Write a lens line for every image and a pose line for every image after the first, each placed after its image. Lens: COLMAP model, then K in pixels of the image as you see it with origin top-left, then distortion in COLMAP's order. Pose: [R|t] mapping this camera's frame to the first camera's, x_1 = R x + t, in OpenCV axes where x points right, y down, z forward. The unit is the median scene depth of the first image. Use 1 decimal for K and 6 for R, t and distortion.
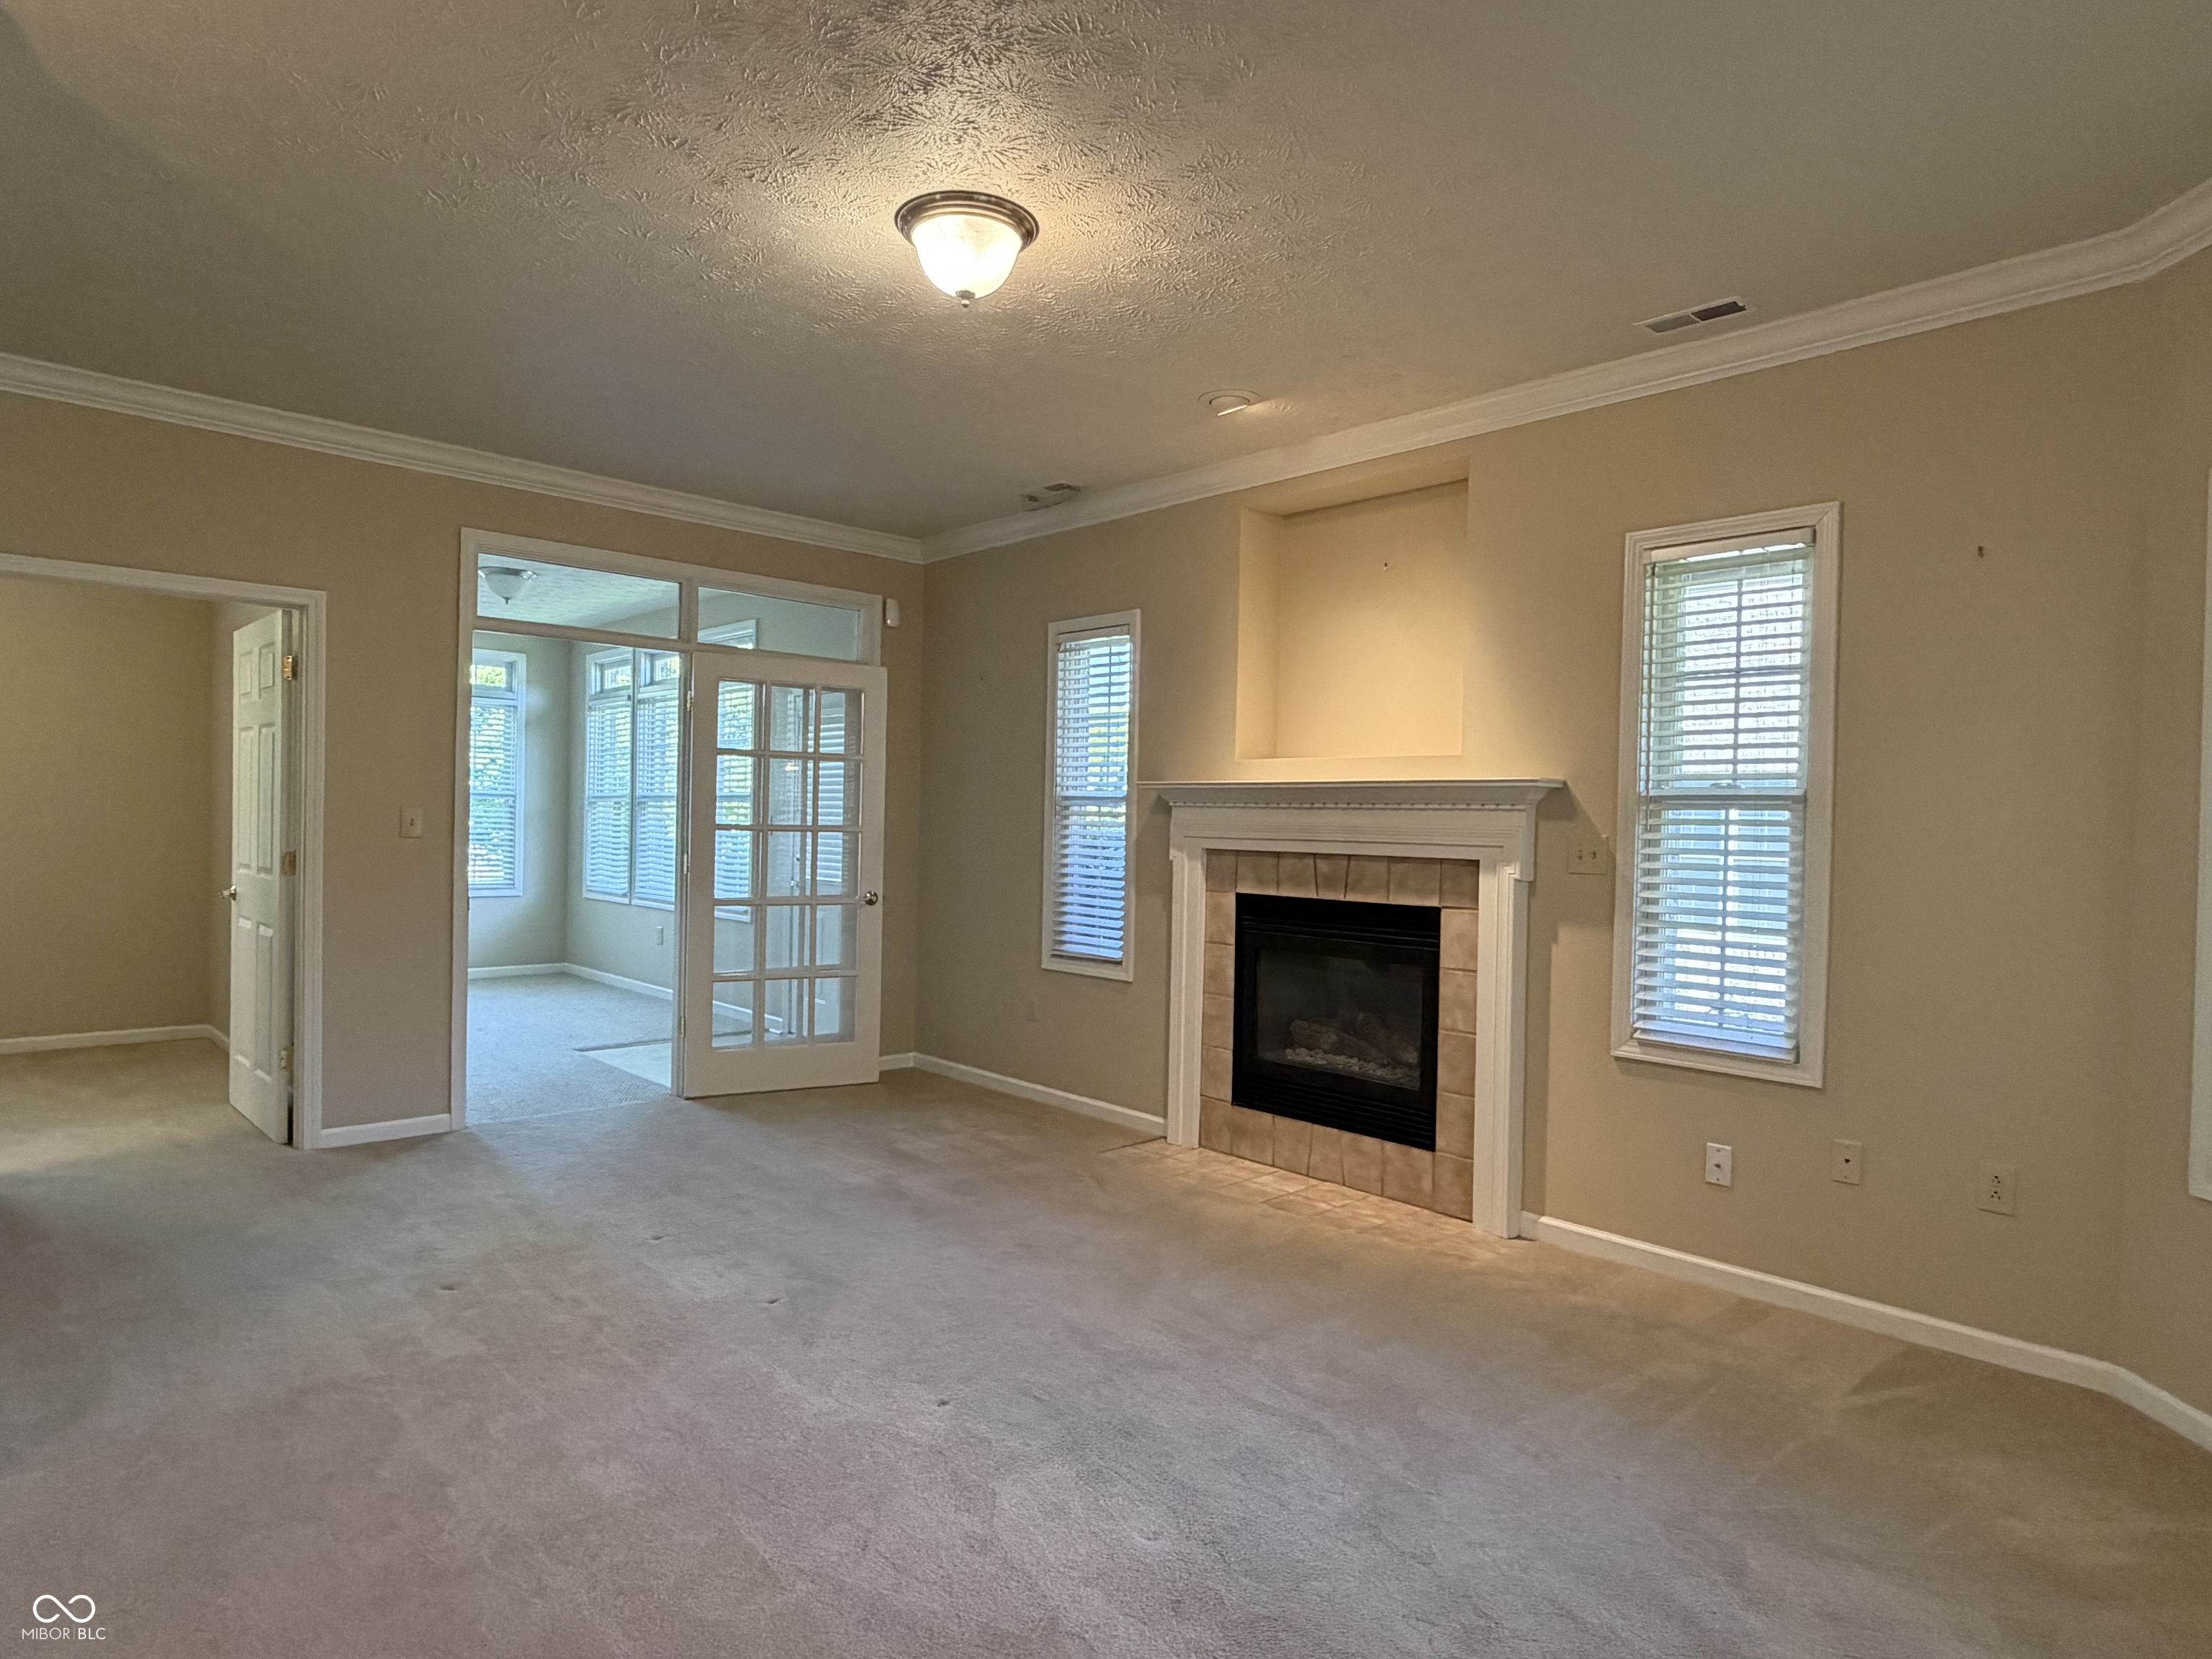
lens RADIAL K [[1255.1, 0, 1097.3], [0, 1255.1, 832.8], [0, 0, 1]] dist [0.000555, 0.000334]
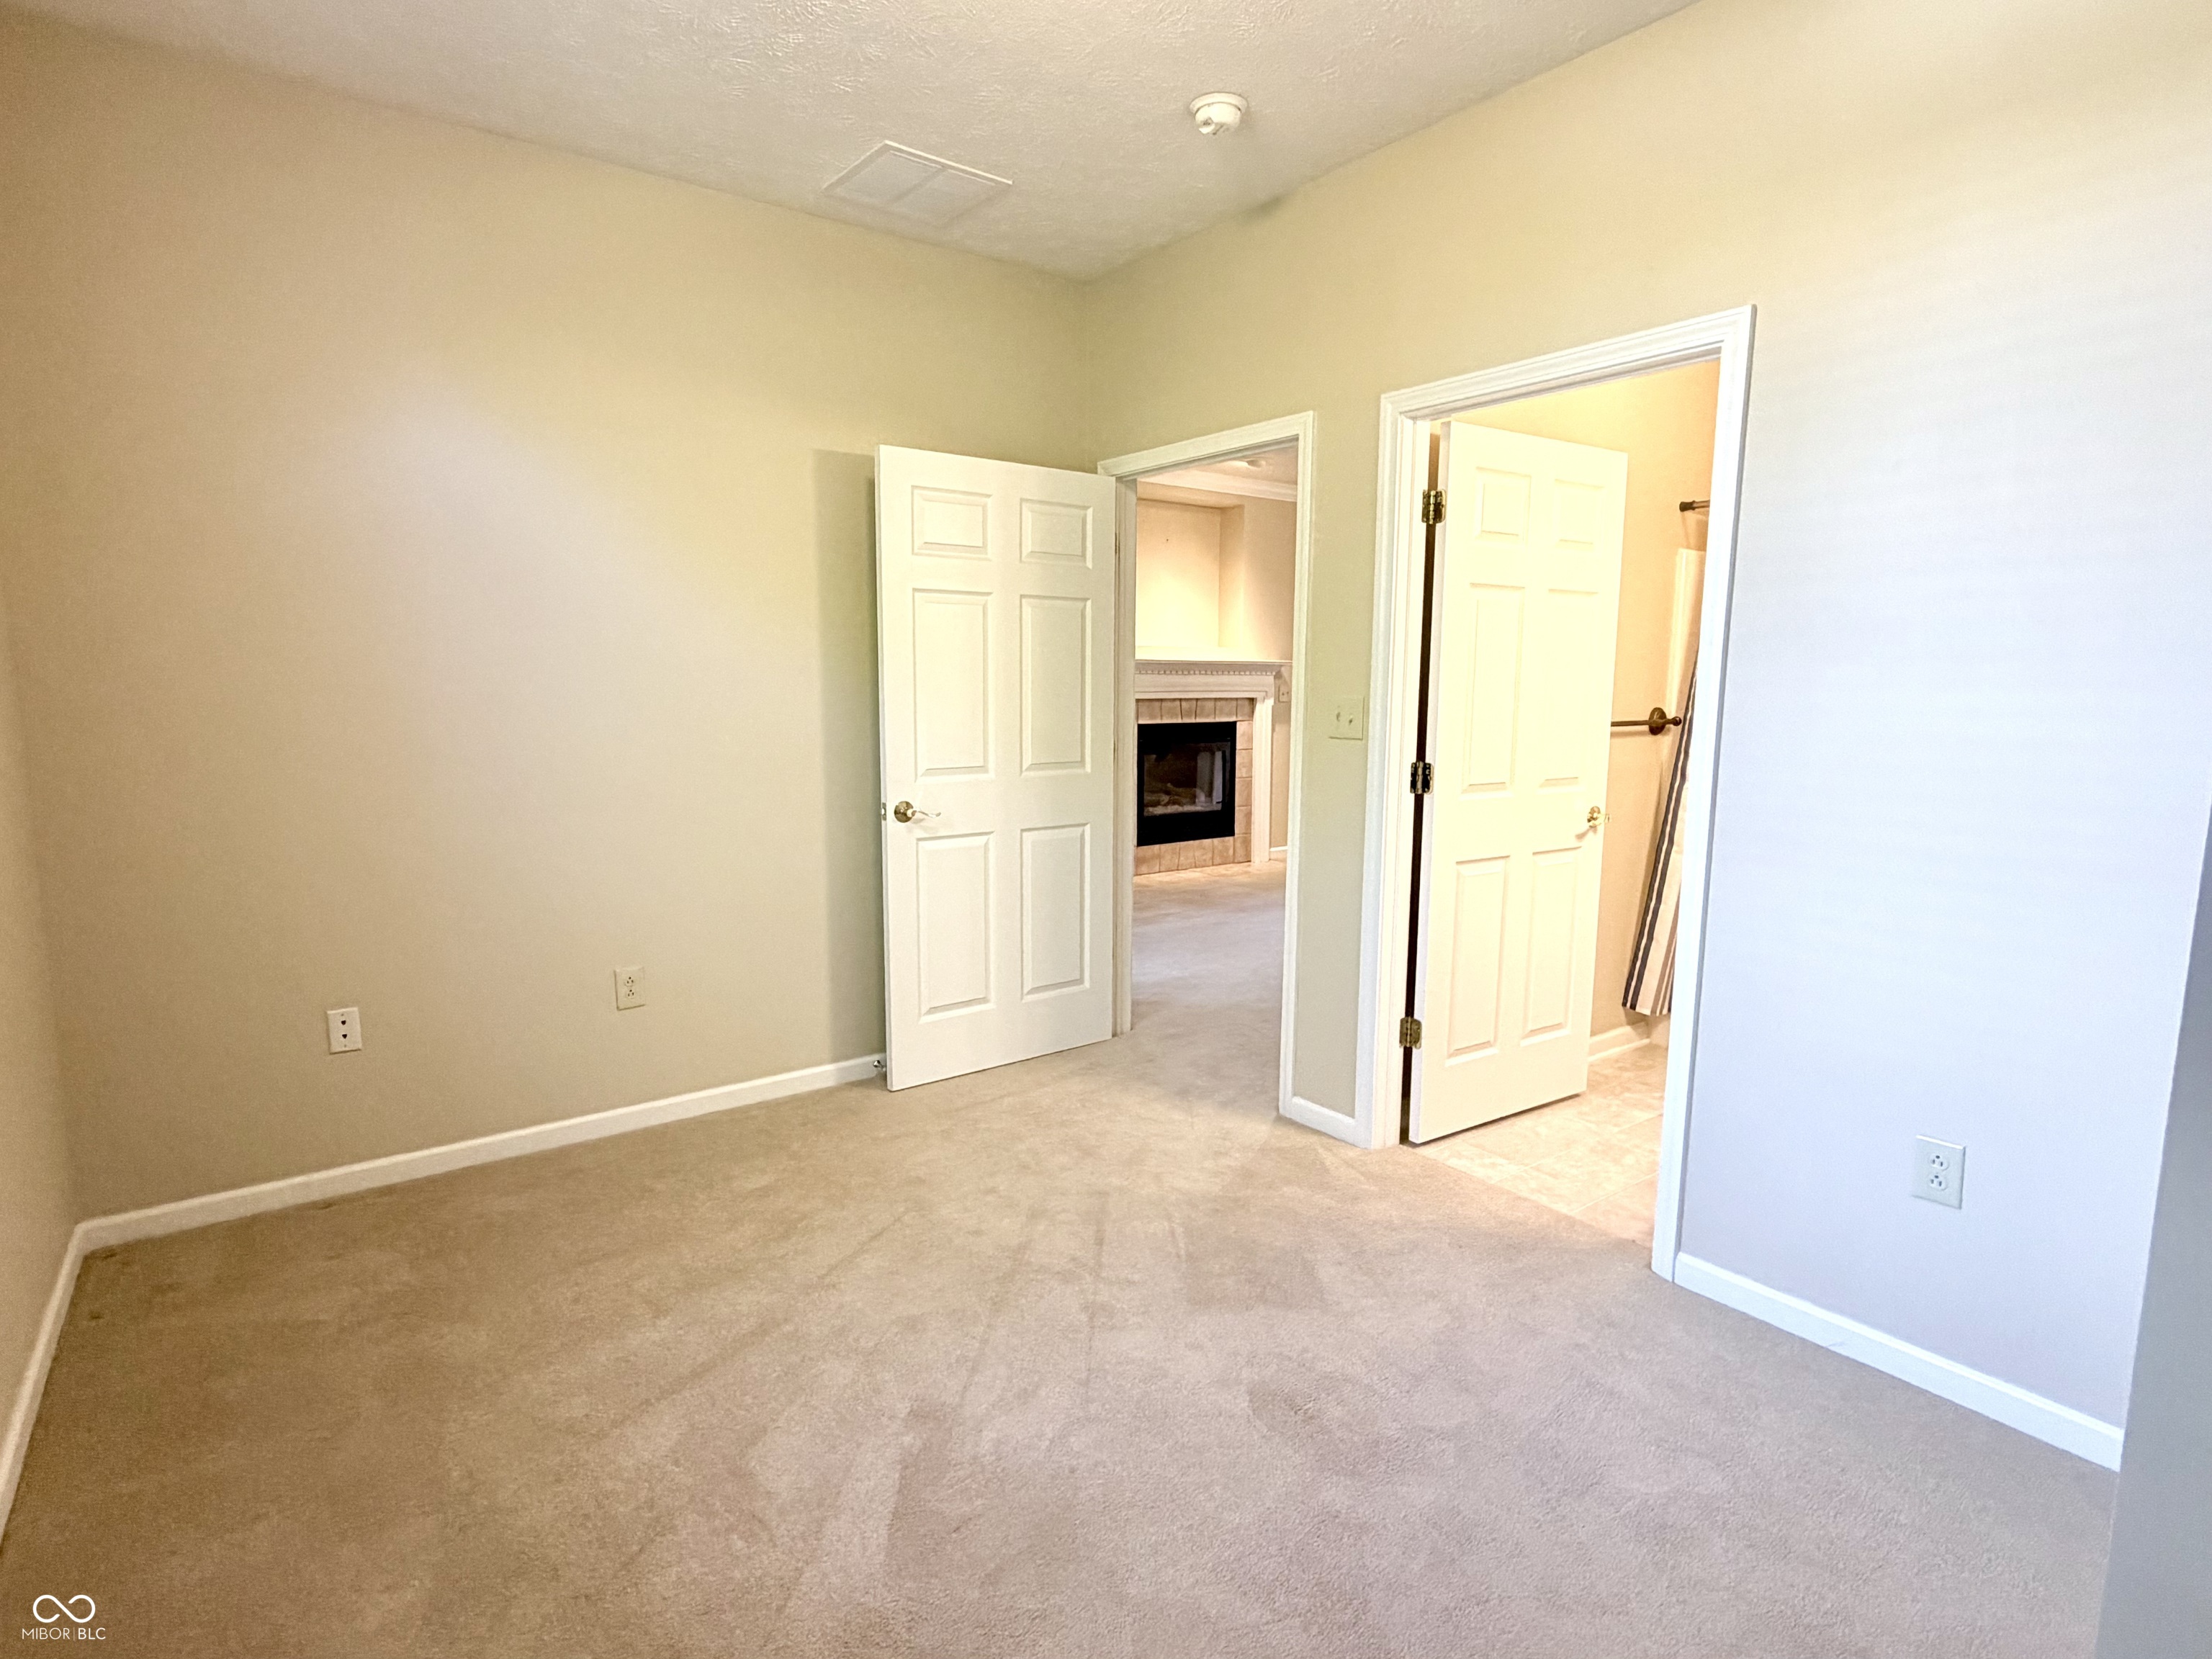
lens RADIAL K [[1135.9, 0, 1106.0], [0, 1135.9, 829.5], [0, 0, 1]] dist [0.045076, -0.000013]
pose [[0.105728, -0.149630, 0.983073, -1.585129], [0.008662, 0.988715, 0.149557, -0.046550], [-0.994357, -0.007297, 0.105831, 0.965862]]
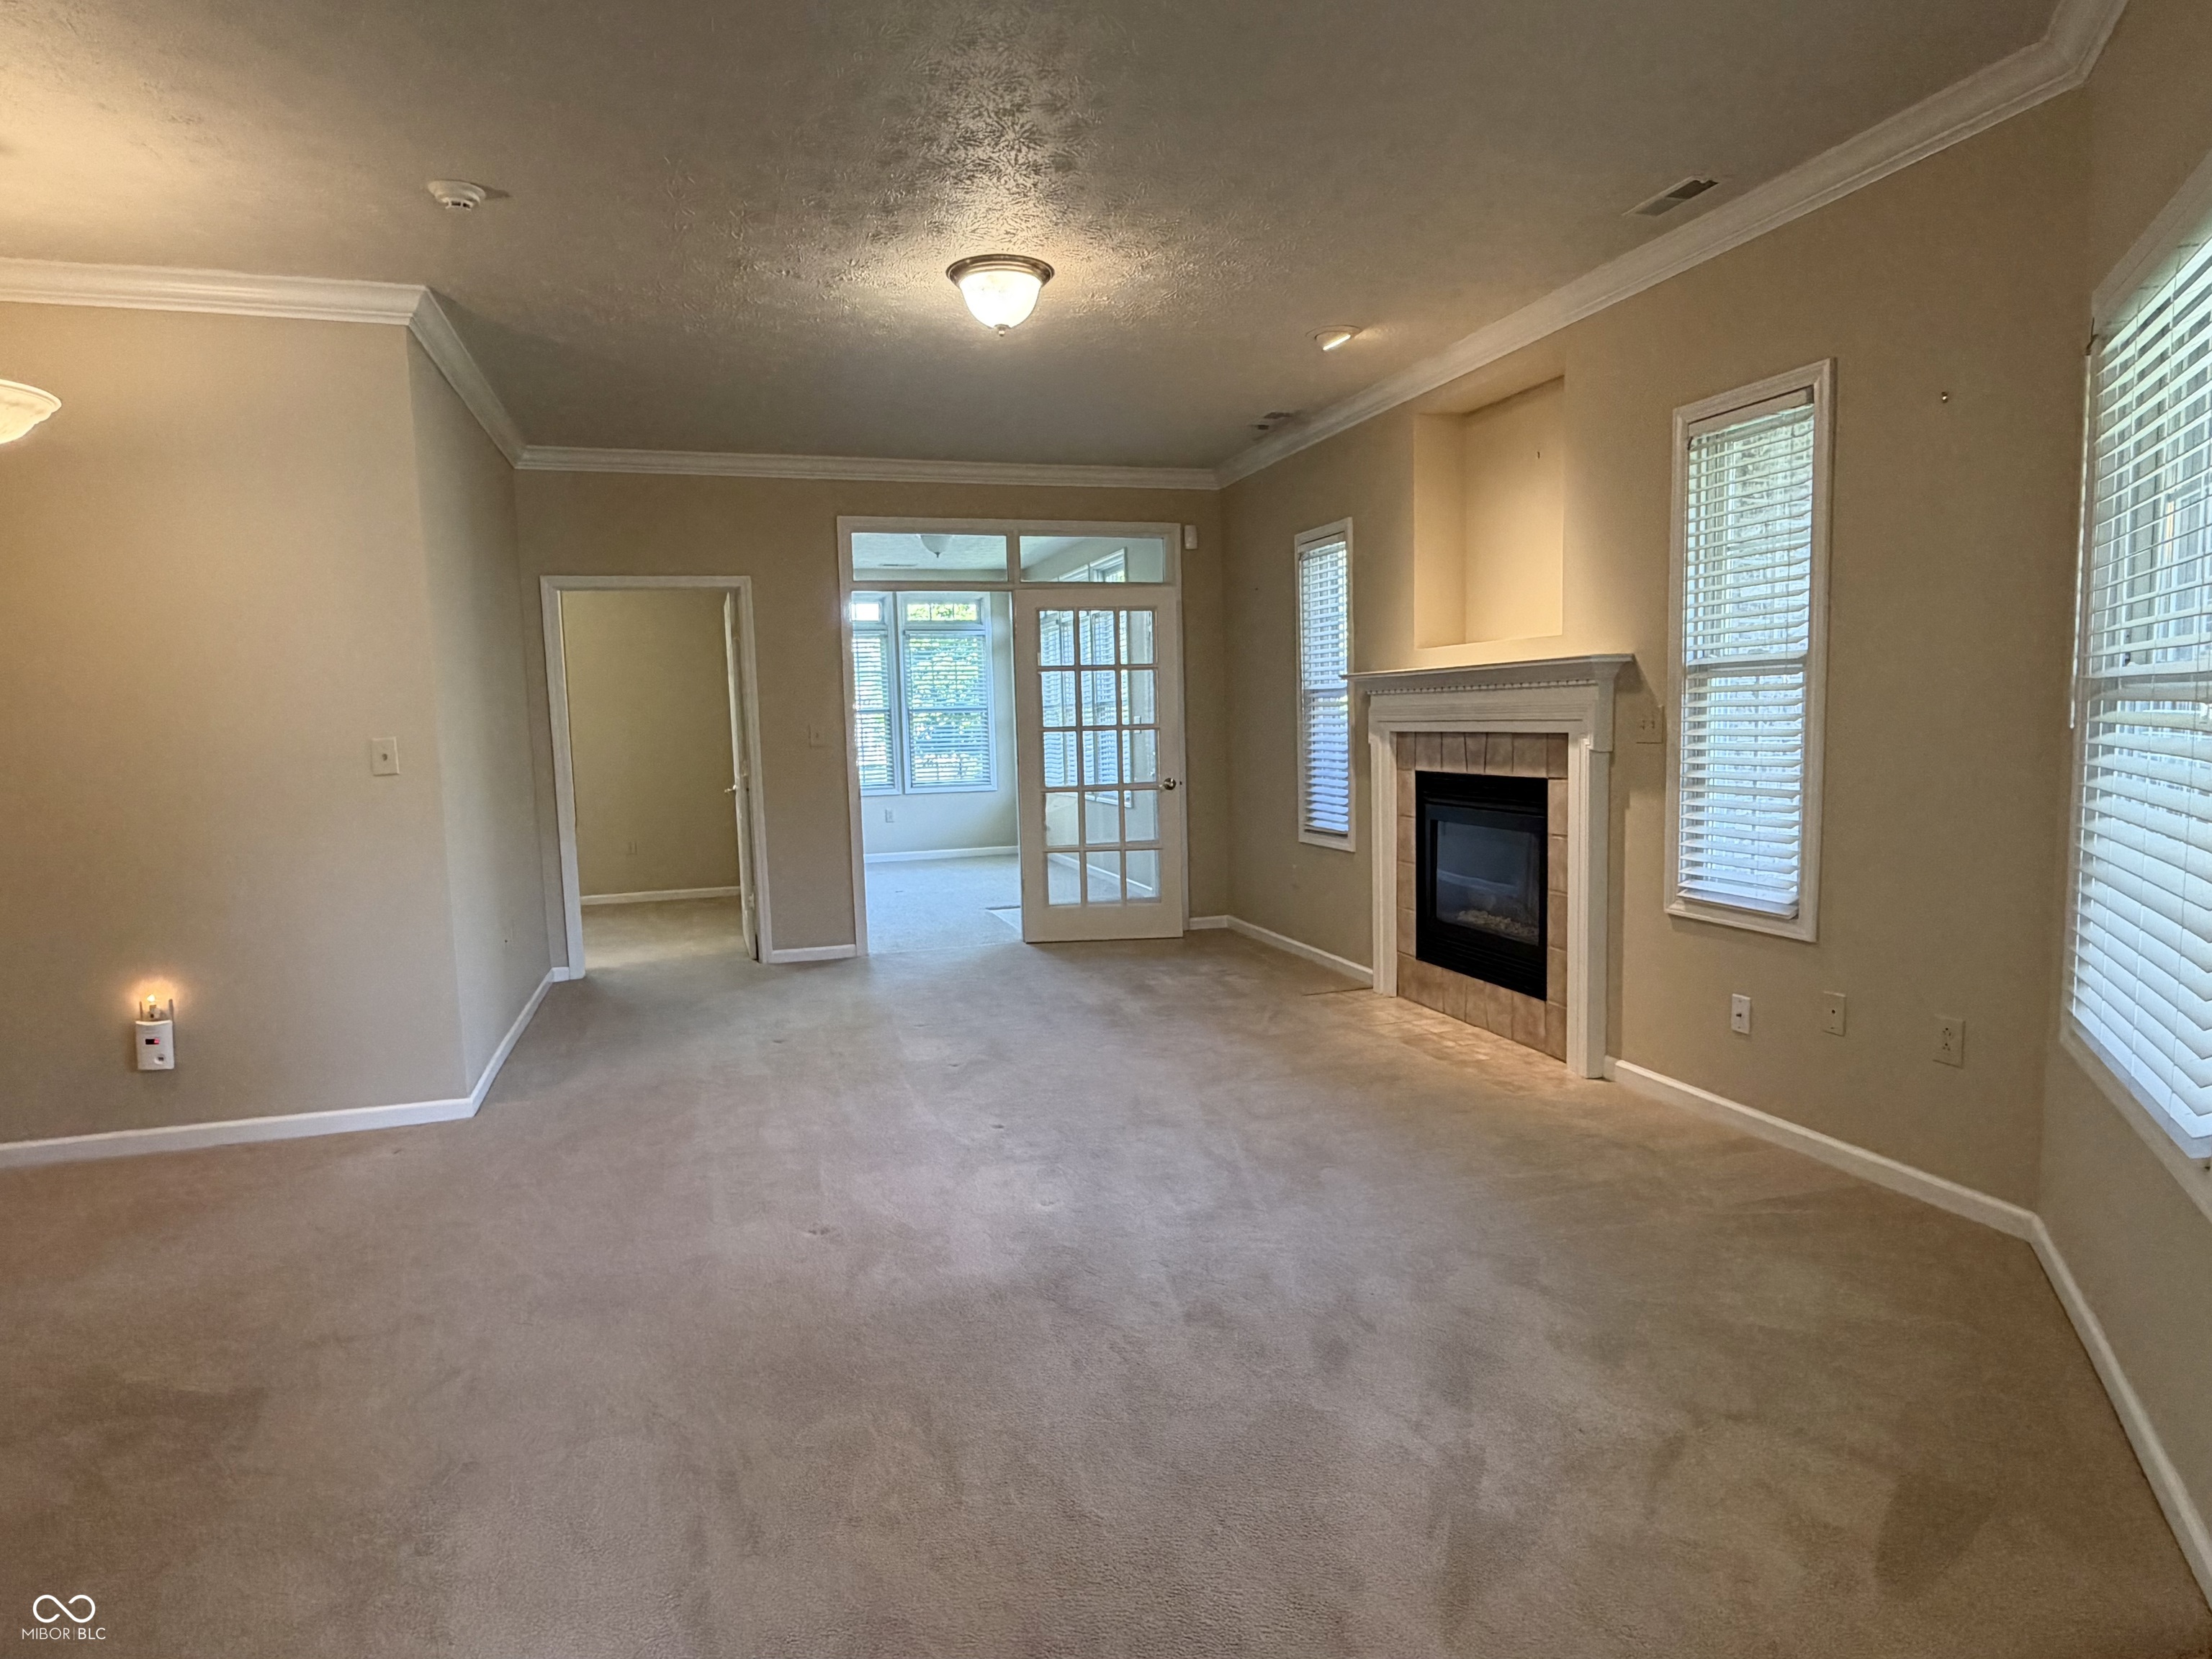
lens RADIAL K [[1255.1, 0, 1097.3], [0, 1255.1, 832.8], [0, 0, 1]] dist [0.000555, 0.000334]
pose [[0.897445, -0.005711, -0.441089, 0.383018], [0.043491, 0.996190, 0.075588, 0.007128], [0.438977, -0.087019, 0.894274, -0.134705]]
